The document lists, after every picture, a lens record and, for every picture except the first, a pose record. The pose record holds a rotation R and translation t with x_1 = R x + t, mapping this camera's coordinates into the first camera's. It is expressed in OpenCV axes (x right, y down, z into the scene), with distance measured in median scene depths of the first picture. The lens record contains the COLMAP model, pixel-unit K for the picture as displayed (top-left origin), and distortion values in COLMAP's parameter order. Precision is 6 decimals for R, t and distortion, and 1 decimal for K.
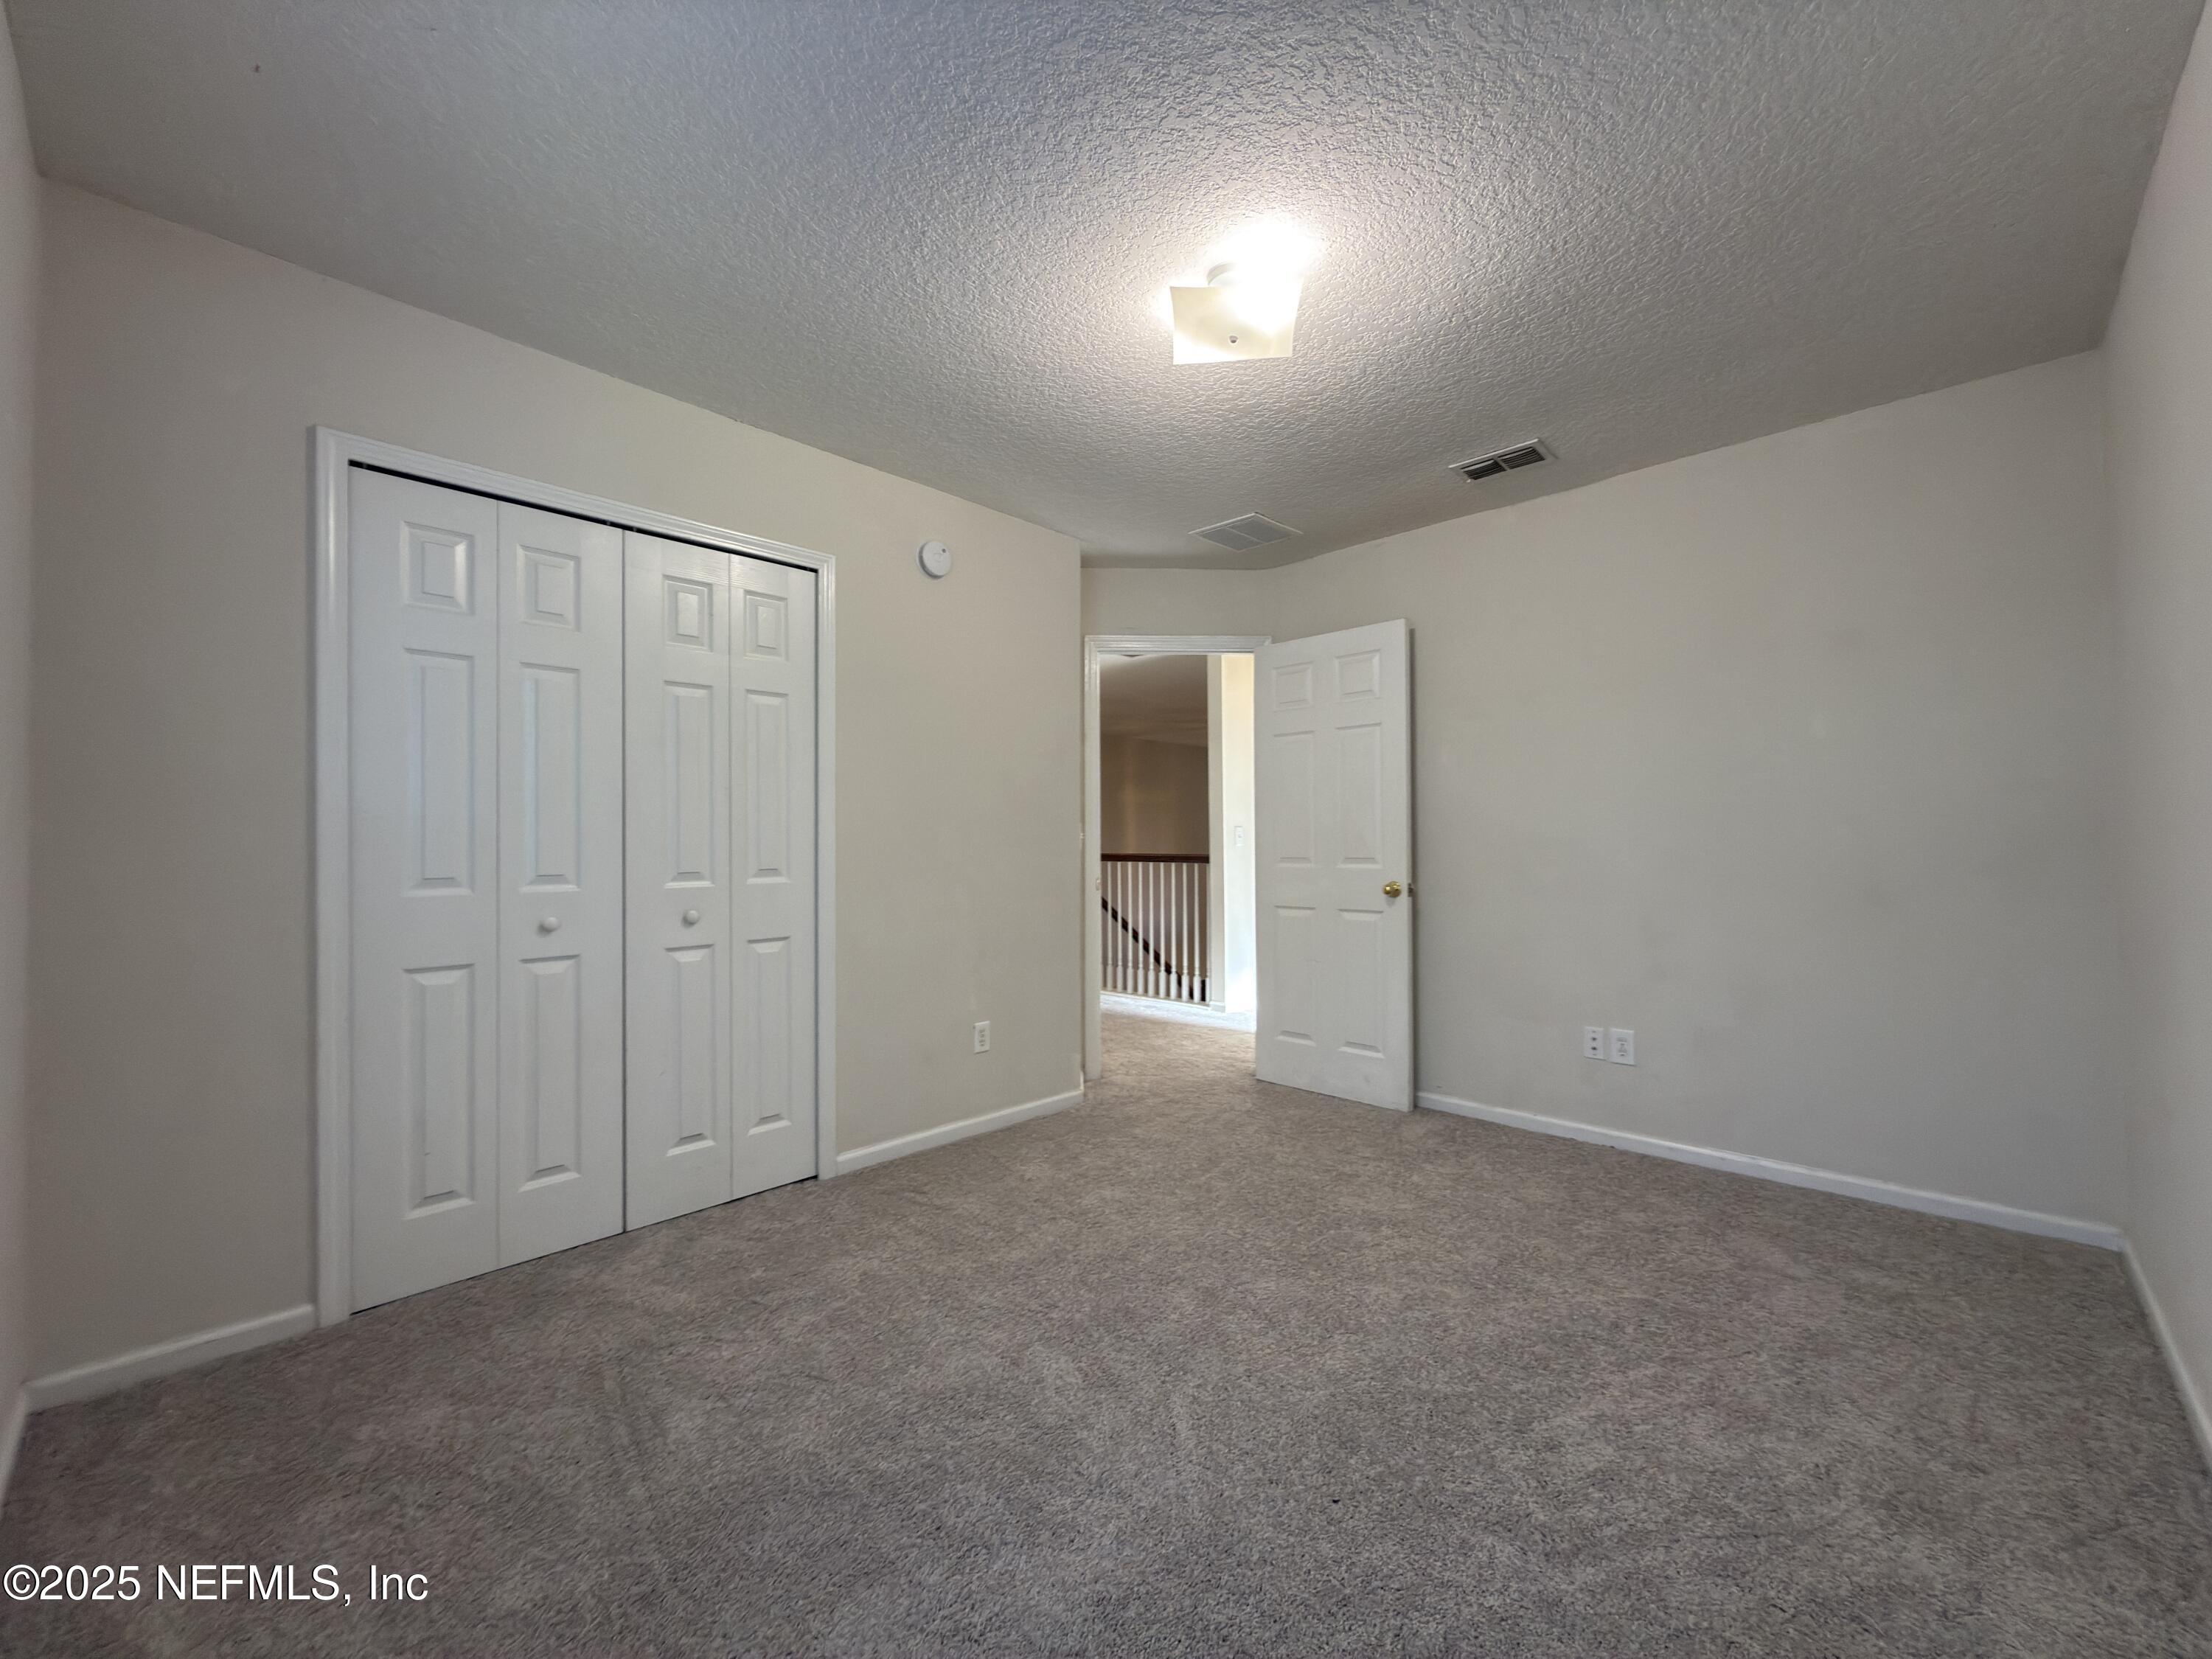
lens RADIAL K [[877.1, 0, 1094.6], [0, 877.1, 829.2], [0, 0, 1]] dist [0.004959, -0.000172]
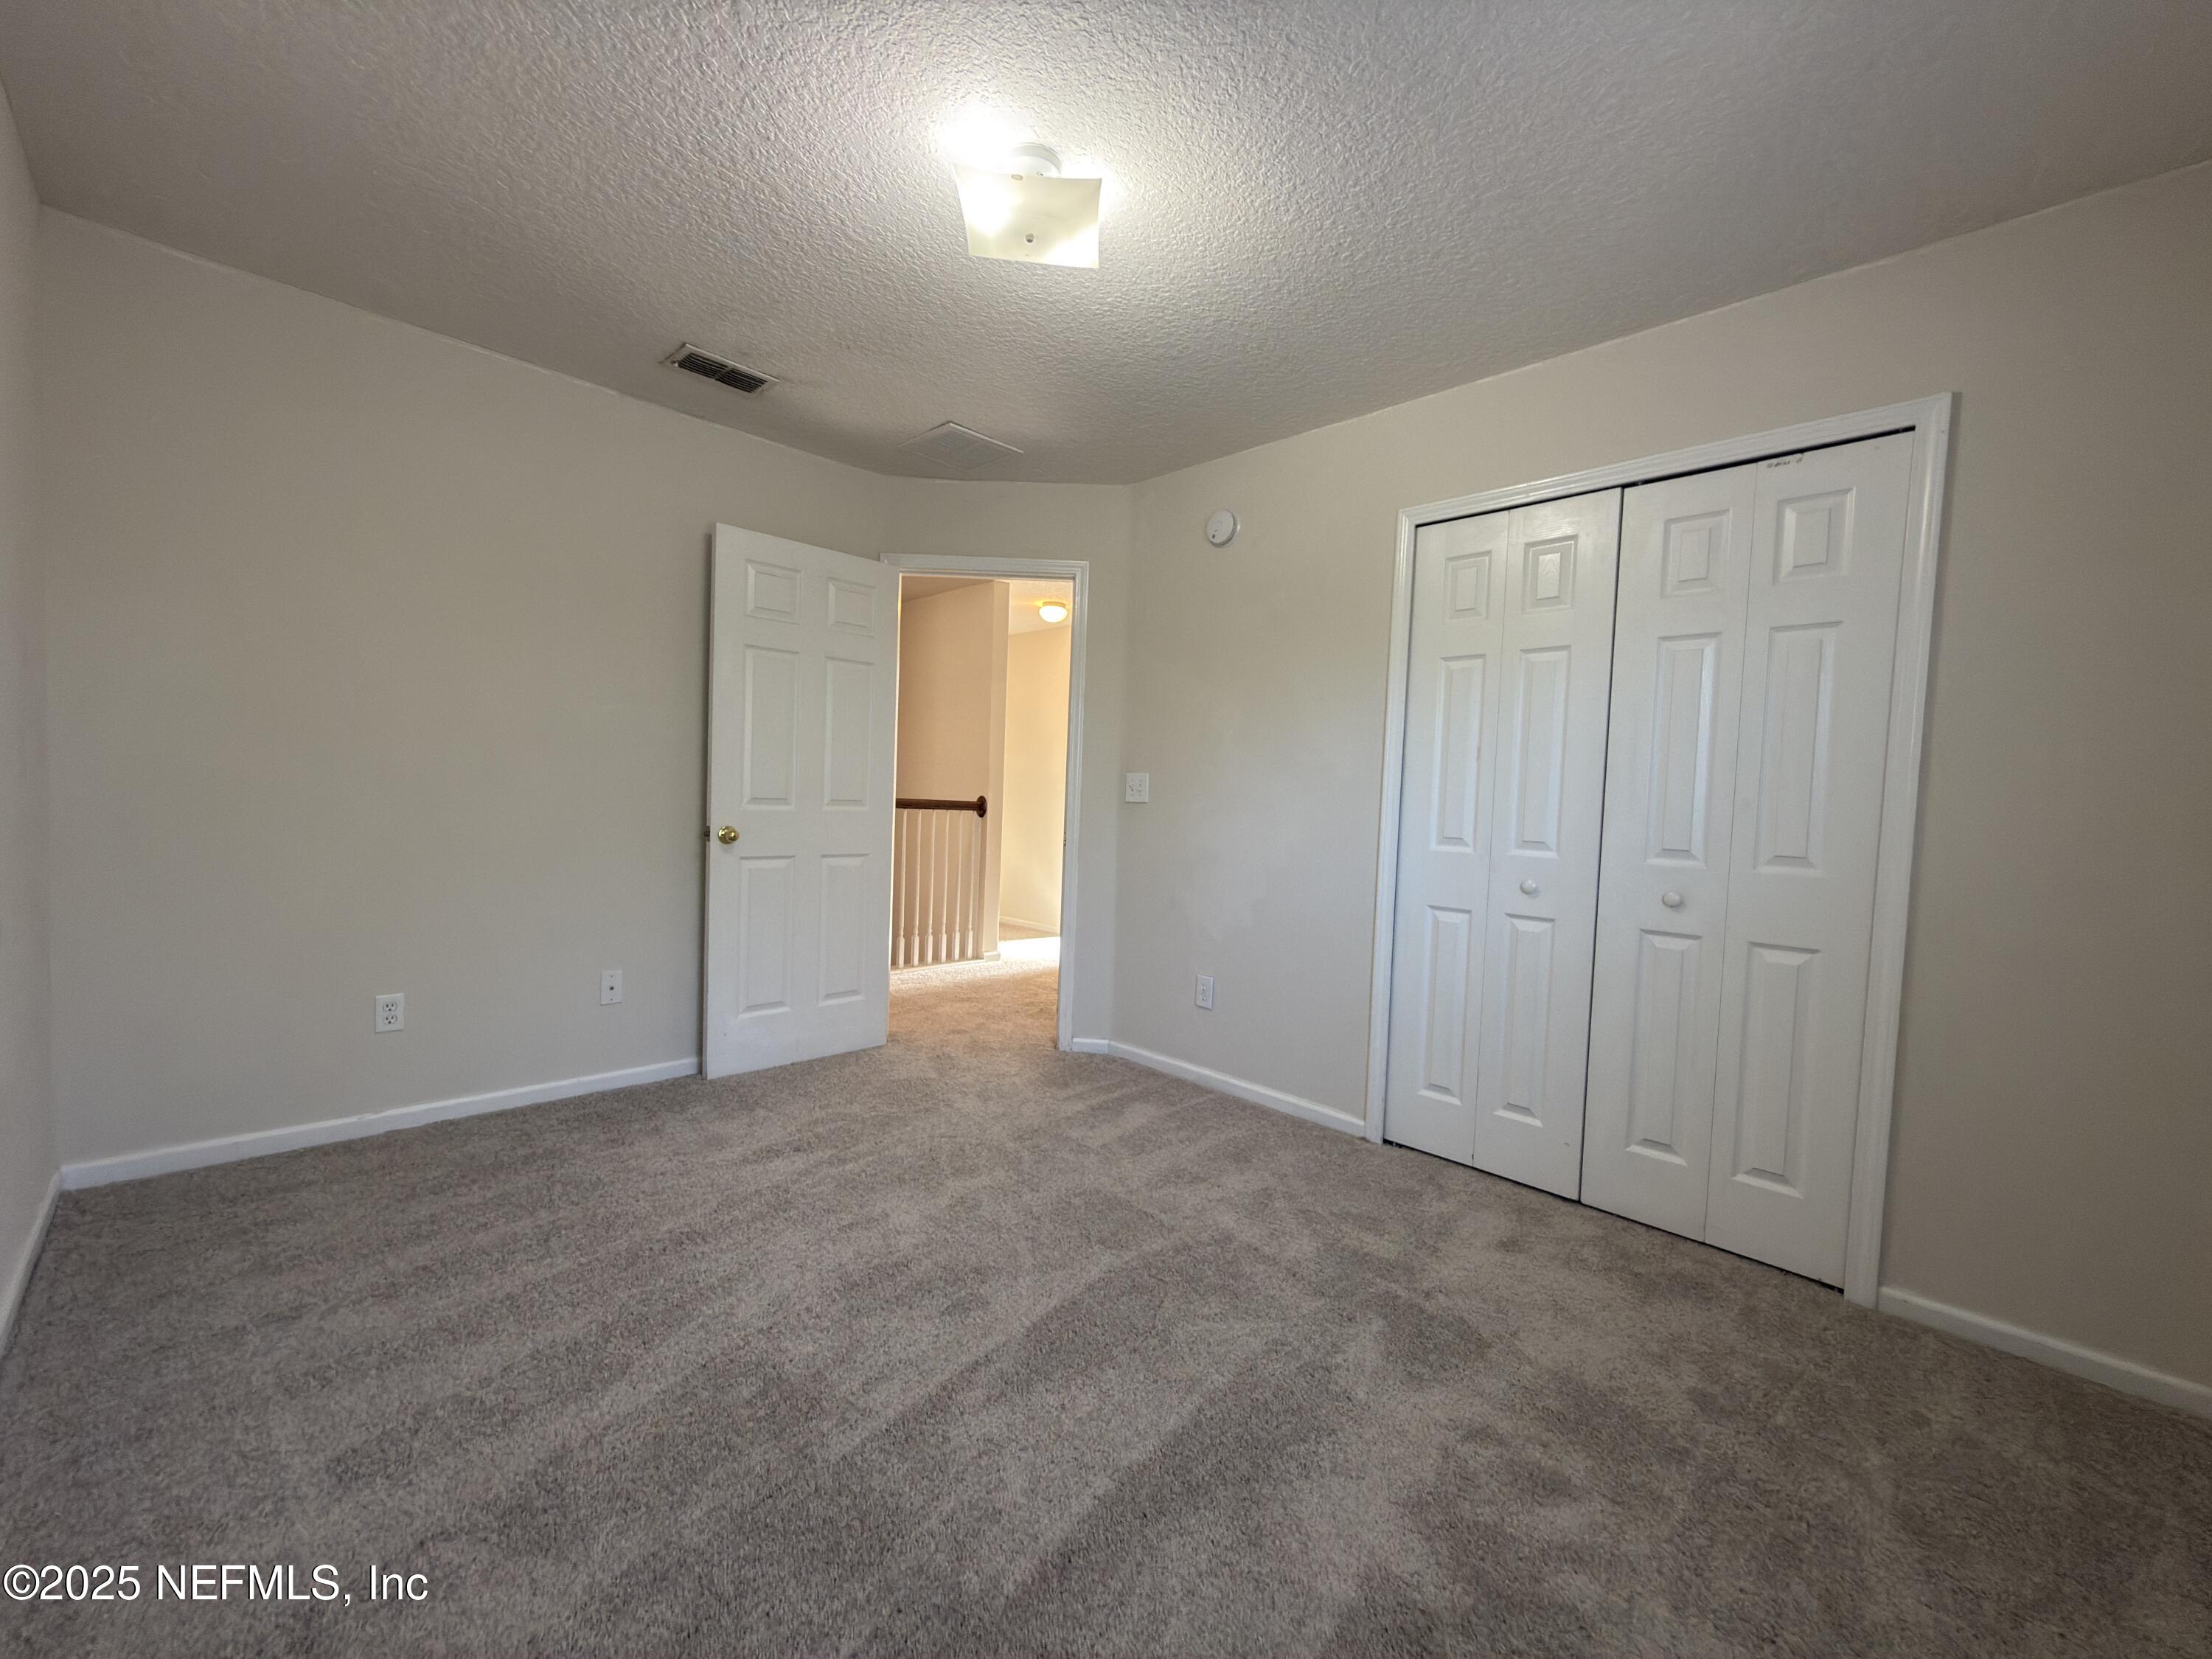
lens RADIAL K [[877.1, 0, 1105.8], [0, 877.1, 823.1], [0, 0, 1]] dist [0.004959, -0.000172]
pose [[-0.008498, 0.032949, -0.999421, 0.514054], [-0.018890, 0.999273, 0.033105, 0.004318], [0.999785, 0.019160, -0.007869, 0.525235]]
